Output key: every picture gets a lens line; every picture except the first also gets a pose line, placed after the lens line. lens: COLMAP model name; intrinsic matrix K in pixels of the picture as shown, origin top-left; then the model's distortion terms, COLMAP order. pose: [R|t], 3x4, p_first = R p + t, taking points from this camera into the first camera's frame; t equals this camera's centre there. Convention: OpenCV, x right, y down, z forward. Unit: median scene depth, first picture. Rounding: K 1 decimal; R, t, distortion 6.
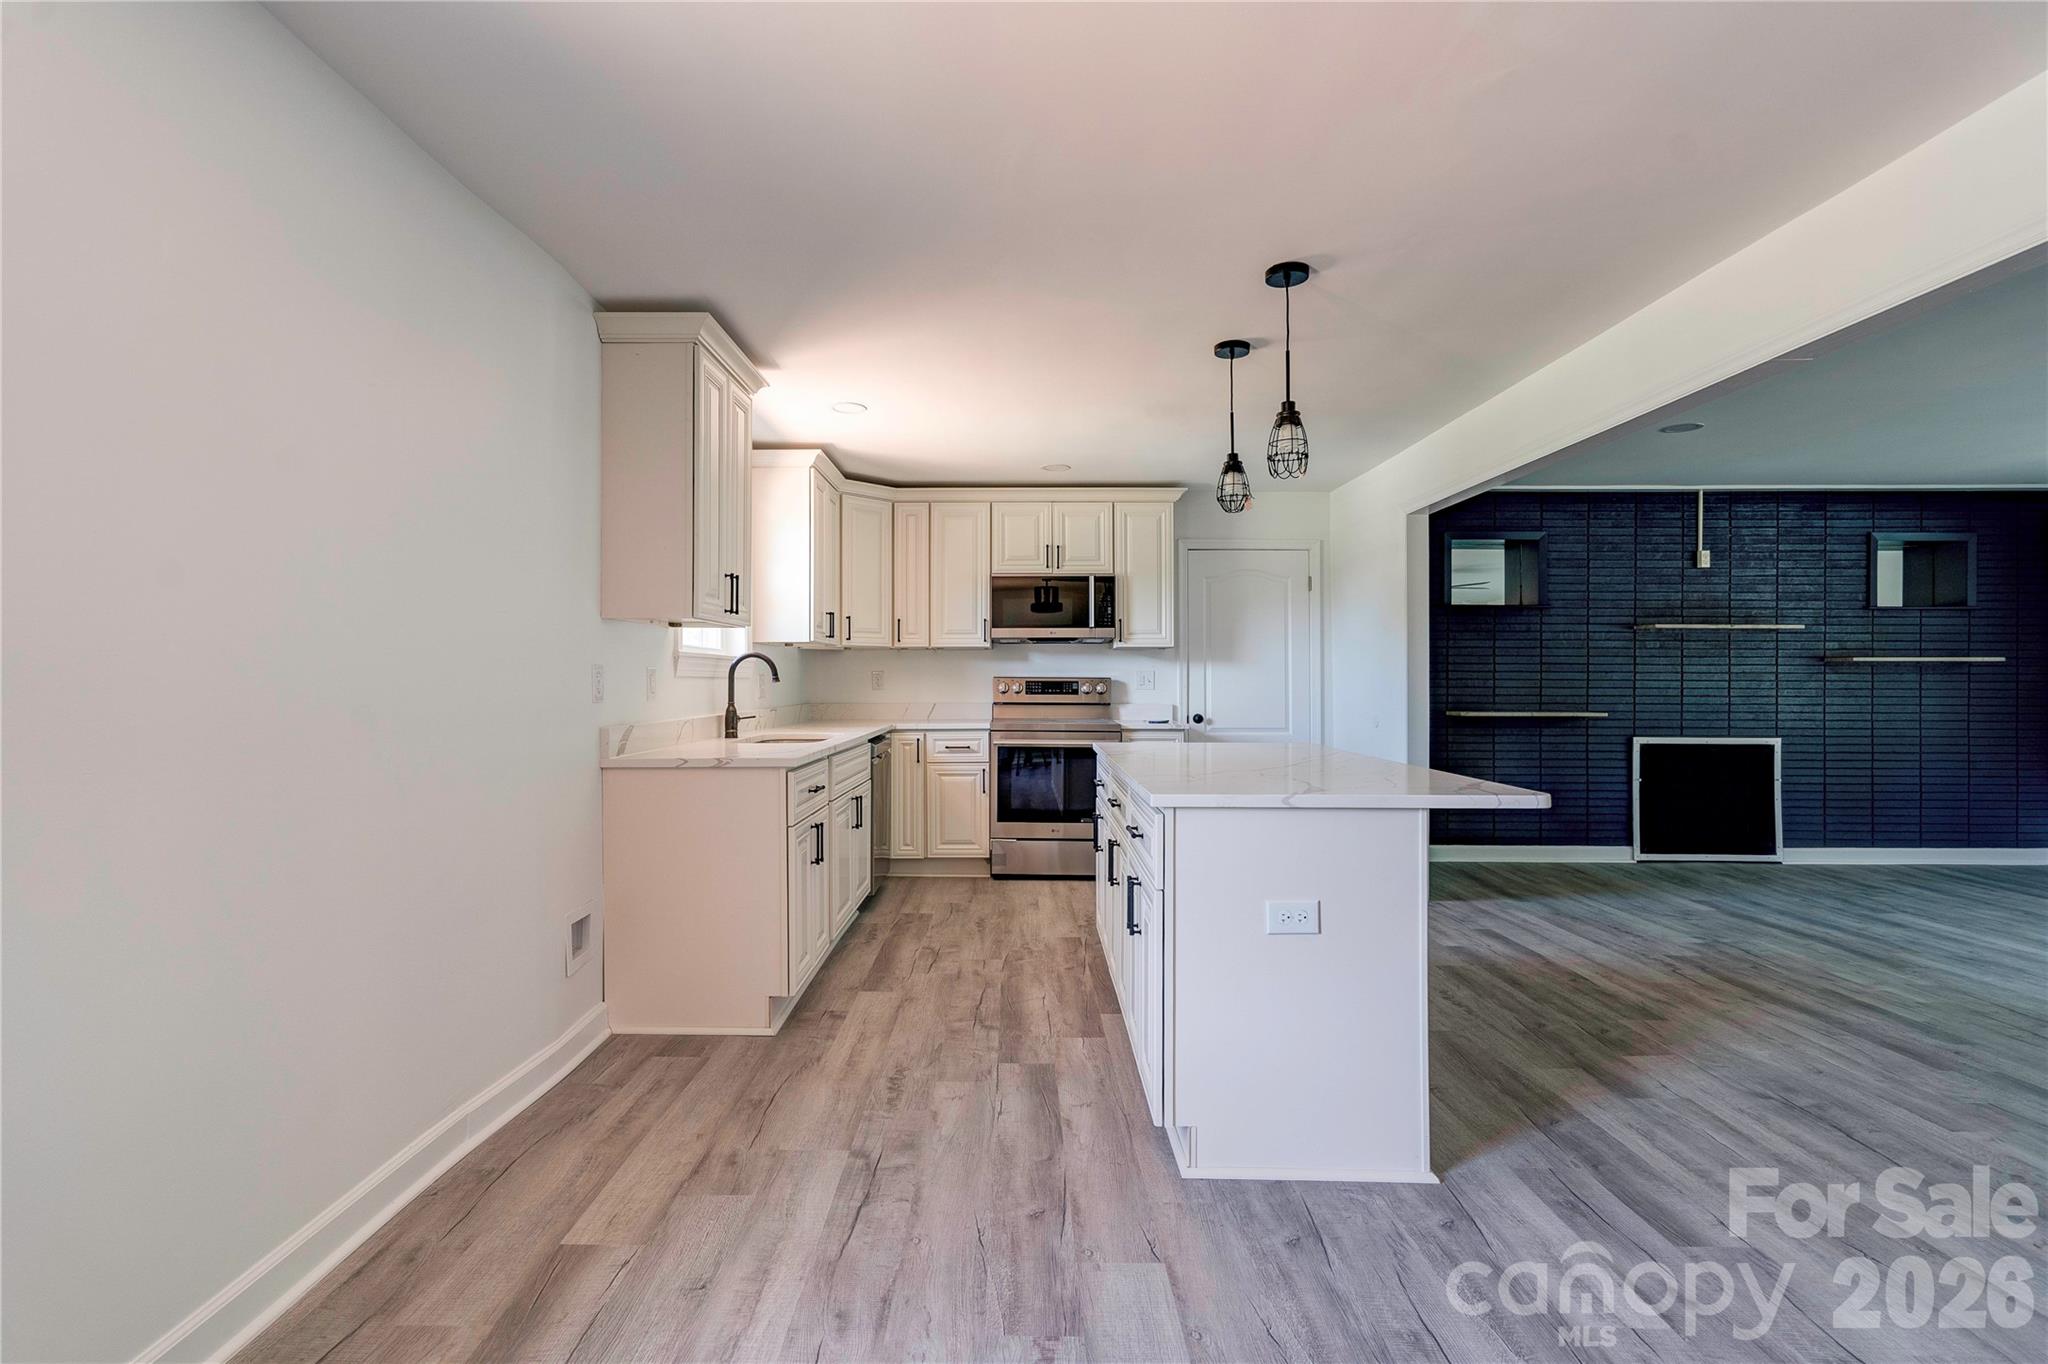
lens RADIAL K [[947.9, 0, 1007.9], [0, 947.9, 674.6], [0, 0, 1]] dist [-0.003087, 0.011661]
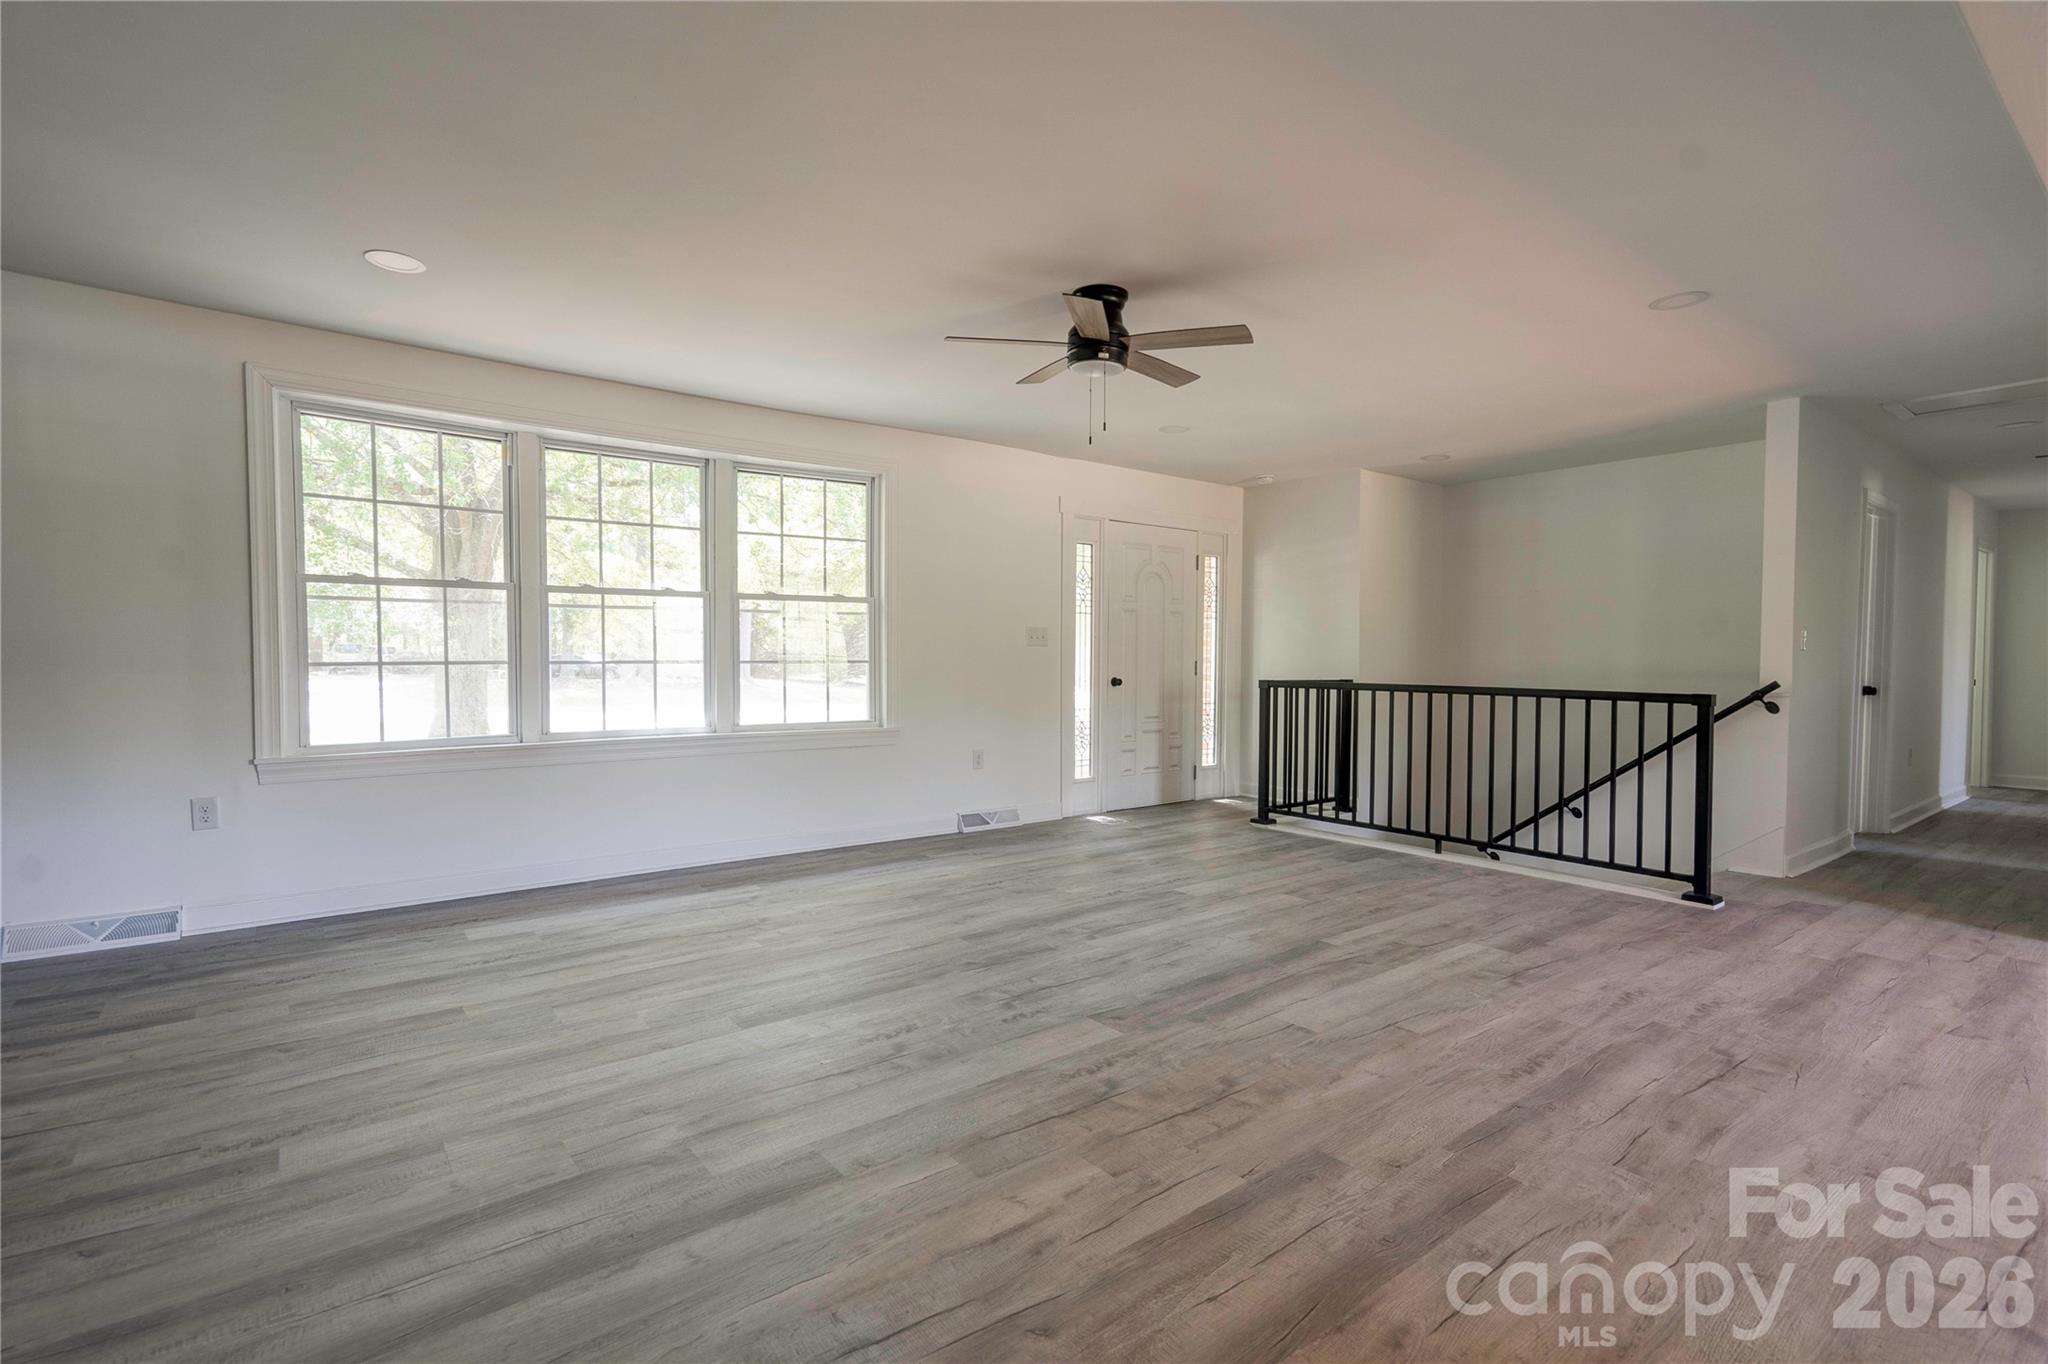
lens RADIAL K [[947.9, 0, 1023.3], [0, 947.9, 679.3], [0, 0, 1]] dist [-0.003087, 0.011661]
pose [[-0.614623, -0.025172, 0.788419, 0.328141], [-0.009109, 0.999651, 0.024815, 0.018816], [-0.788768, 0.008070, -0.614637, 0.837930]]
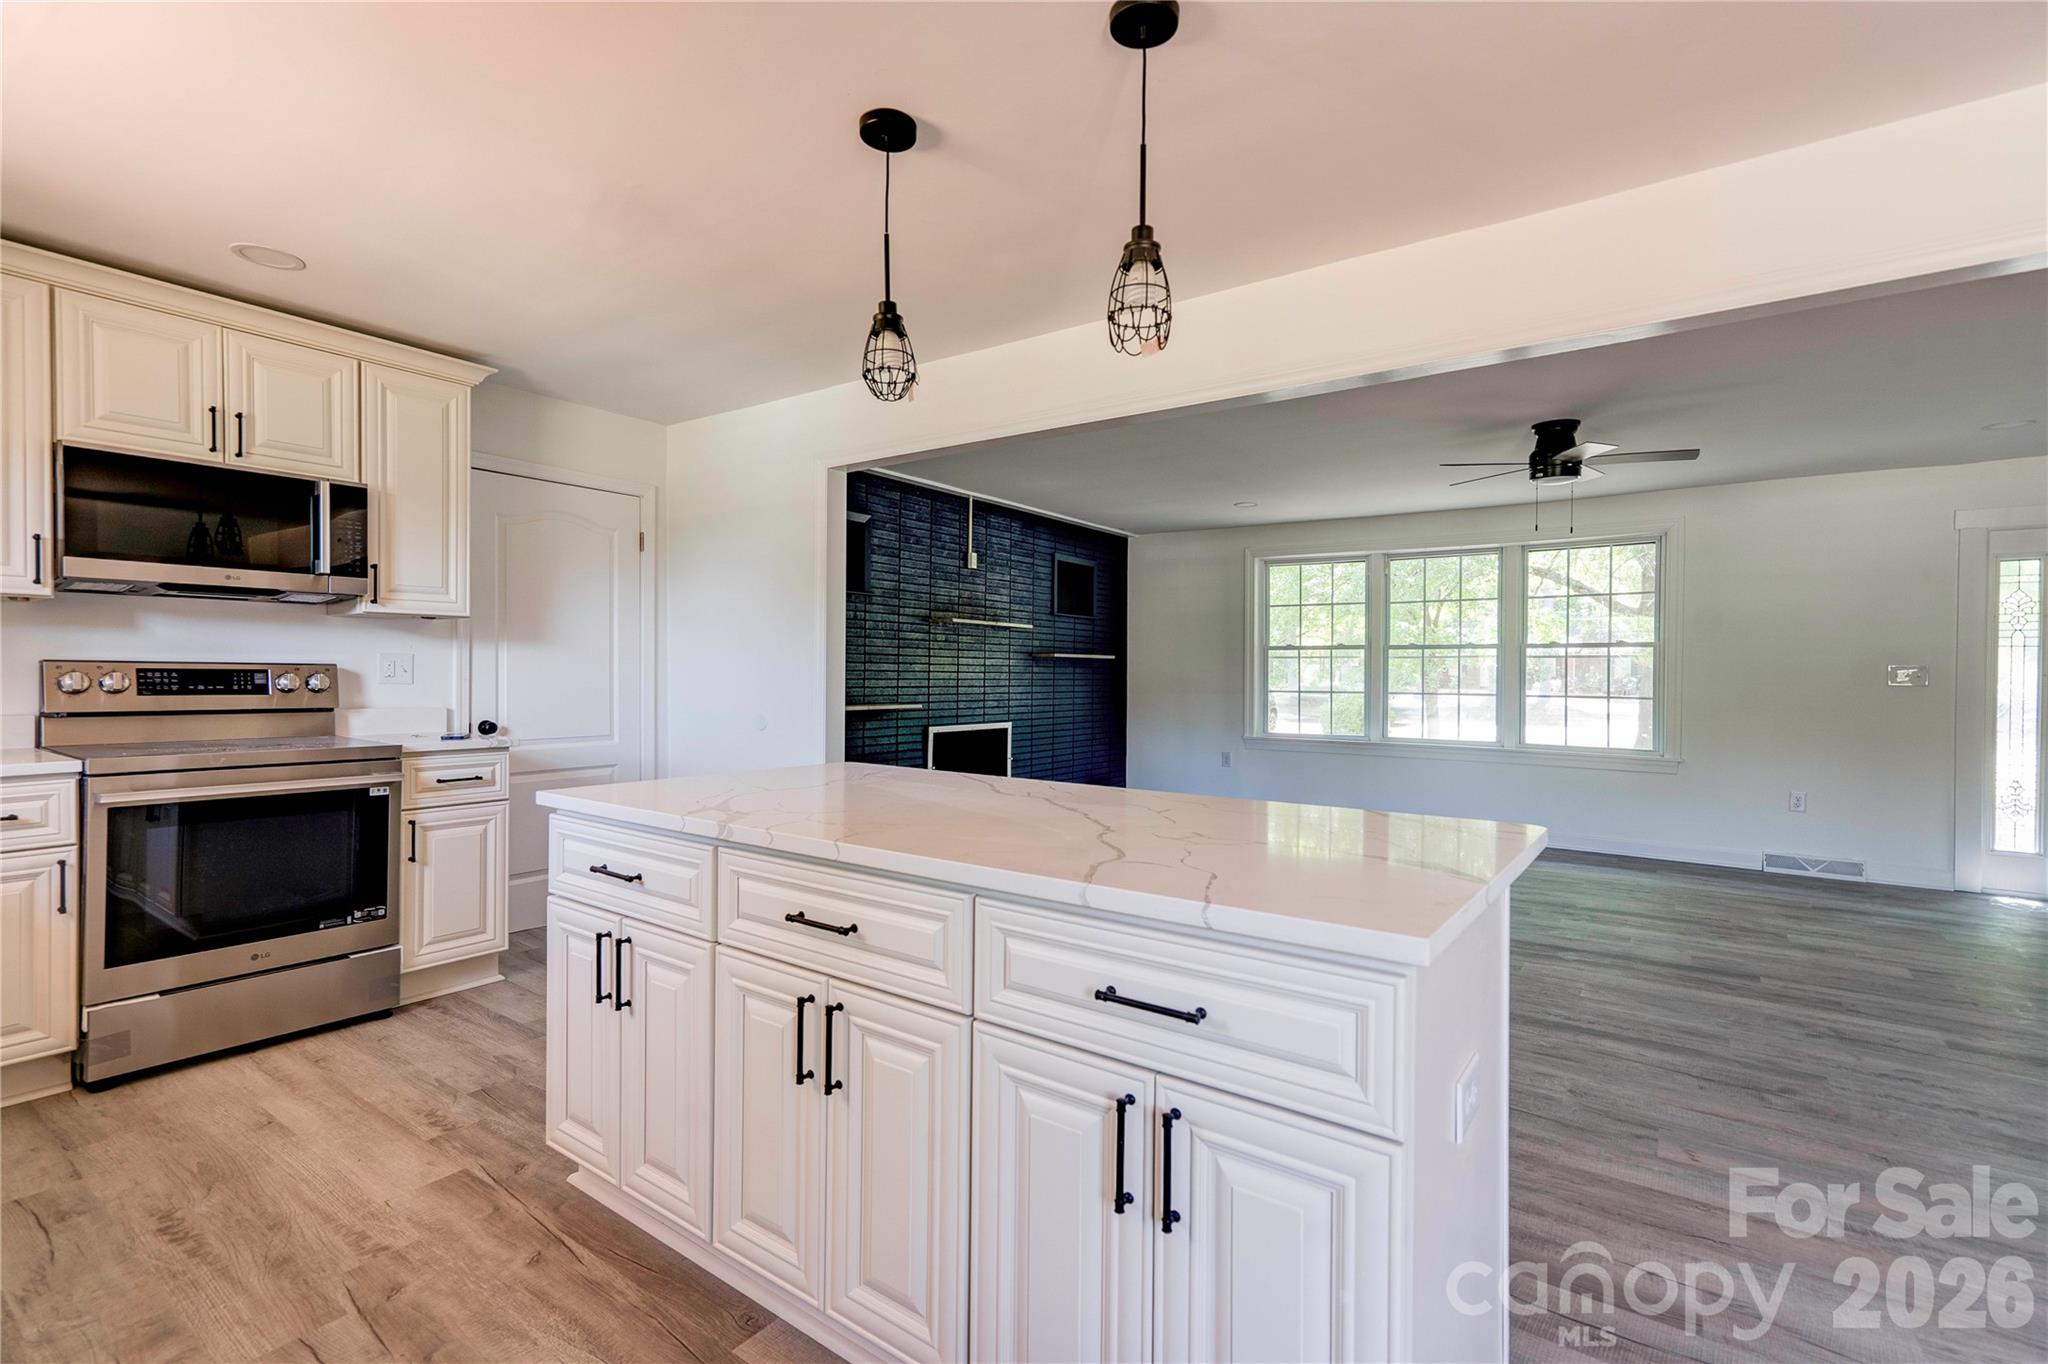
lens RADIAL K [[947.9, 0, 1010.7], [0, 947.9, 673.3], [0, 0, 1]] dist [-0.003087, 0.011661]
pose [[0.586560, 0.002506, 0.809902, -0.124240], [-0.011970, 0.999913, 0.005576, 0.000857], [-0.809817, -0.012965, 0.586539, 0.340022]]
